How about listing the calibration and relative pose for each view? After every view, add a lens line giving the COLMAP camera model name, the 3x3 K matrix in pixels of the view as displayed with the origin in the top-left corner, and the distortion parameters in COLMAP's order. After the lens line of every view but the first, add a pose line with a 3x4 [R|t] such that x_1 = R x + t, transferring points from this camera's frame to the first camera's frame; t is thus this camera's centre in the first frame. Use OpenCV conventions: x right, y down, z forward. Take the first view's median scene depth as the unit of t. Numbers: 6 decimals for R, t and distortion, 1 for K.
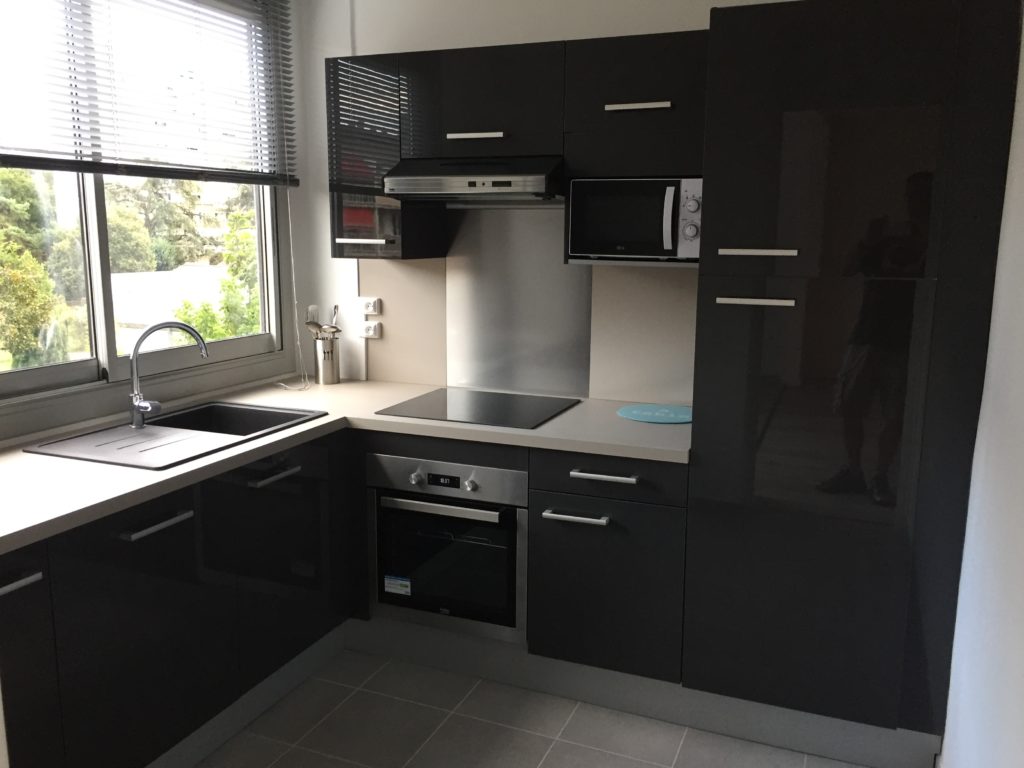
lens RADIAL K [[872.6, 0, 517.6], [0, 872.6, 384.0], [0, 0, 1]] dist [0.049919, -0.069616]
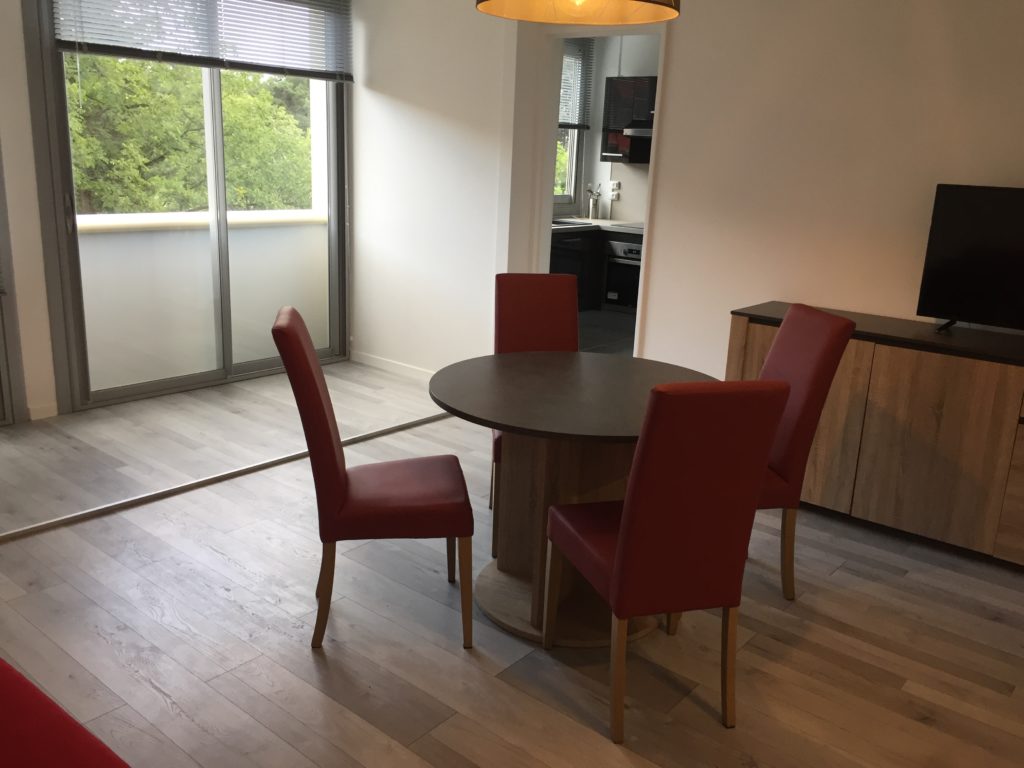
lens RADIAL K [[872.6, 0, 512.2], [0, 872.6, 382.2], [0, 0, 1]] dist [0.049919, -0.069616]
pose [[0.951539, 0.114975, -0.285225, 0.281465], [-0.092007, 0.991434, 0.092706, 0.230553], [0.293441, -0.061970, 0.953967, -1.261151]]
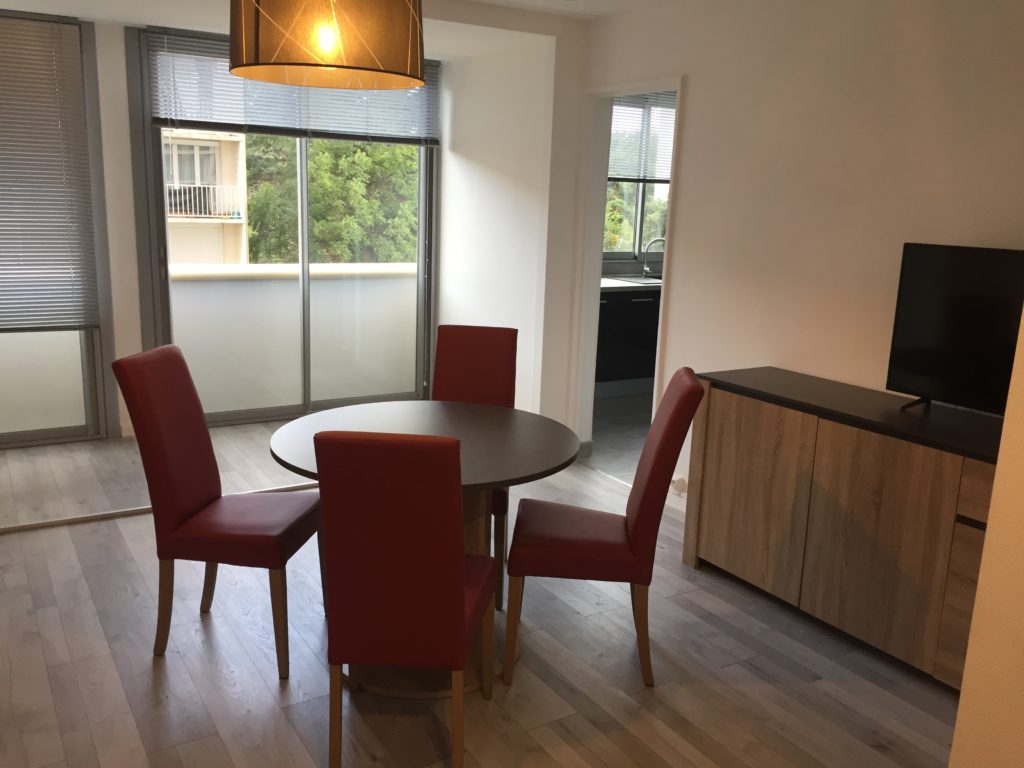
lens RADIAL K [[872.6, 0, 516.9], [0, 872.6, 381.1], [0, 0, 1]] dist [0.049919, -0.069616]
pose [[0.809166, 0.146714, -0.568969, 0.639619], [-0.134206, 0.988876, 0.064128, 0.188781], [0.572048, 0.024469, 0.819855, -1.096702]]
